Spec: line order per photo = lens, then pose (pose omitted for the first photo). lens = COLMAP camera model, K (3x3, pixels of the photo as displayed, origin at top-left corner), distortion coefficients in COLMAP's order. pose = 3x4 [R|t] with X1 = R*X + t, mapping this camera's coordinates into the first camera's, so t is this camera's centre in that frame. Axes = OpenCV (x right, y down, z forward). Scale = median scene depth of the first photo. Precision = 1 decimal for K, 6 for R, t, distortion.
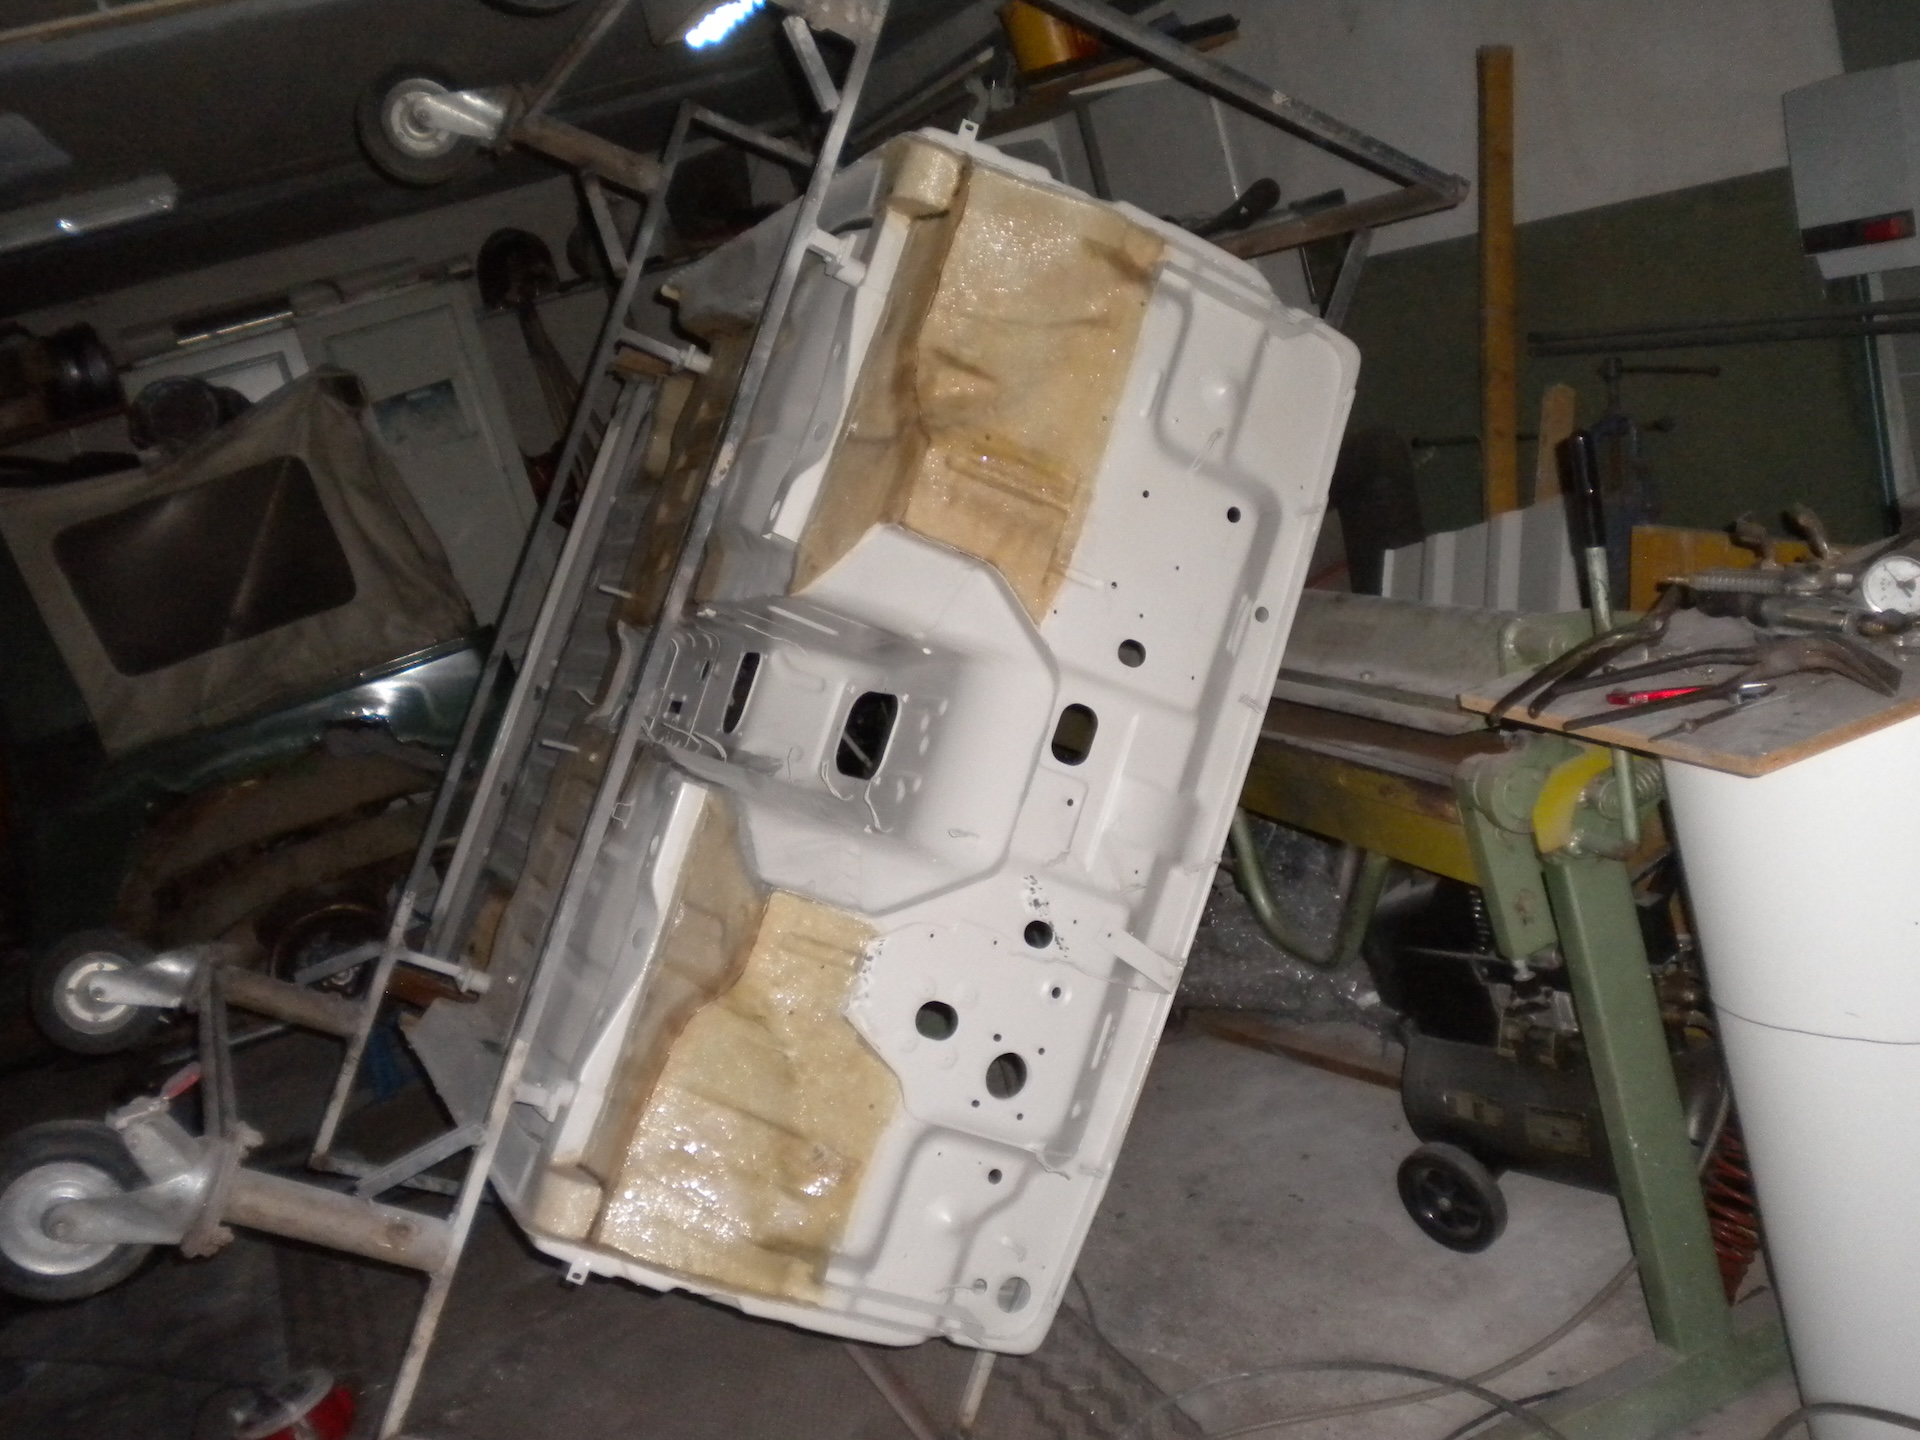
lens RADIAL K [[1997.0, 0, 959.0], [0, 1997.0, 711.2], [0, 0, 1]] dist [0.008313, 0.026931]
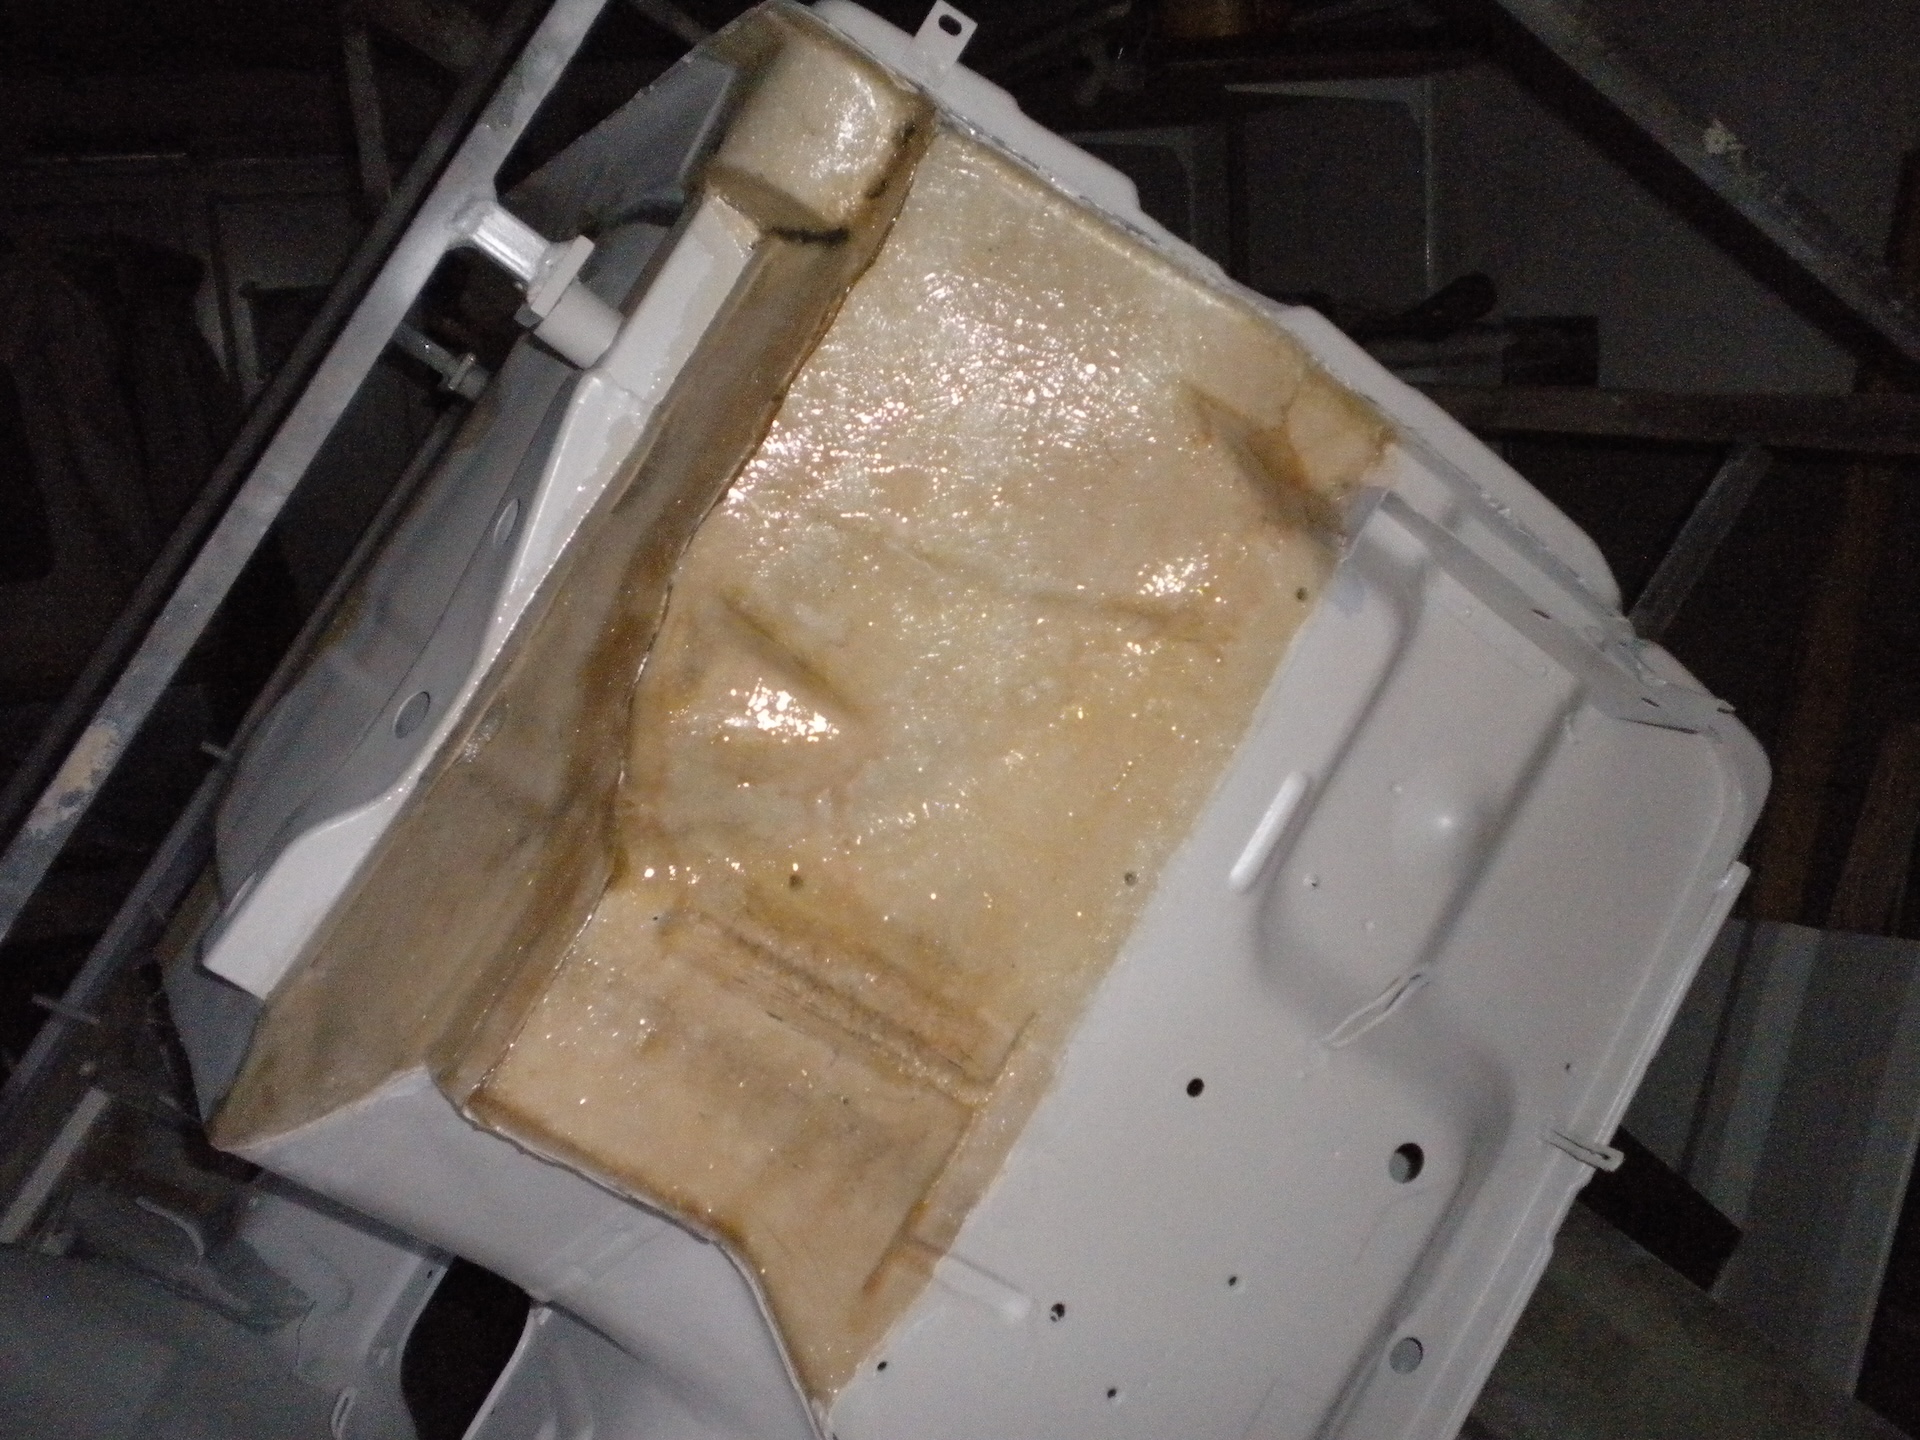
lens RADIAL K [[1997.0, 0, 959.0], [0, 1997.0, 711.2], [0, 0, 1]] dist [0.008313, 0.026931]
pose [[0.975131, 0.221479, -0.008093, 0.037701], [-0.221439, 0.975158, 0.005600, -0.169830], [0.009133, -0.003669, 0.999952, 0.626713]]
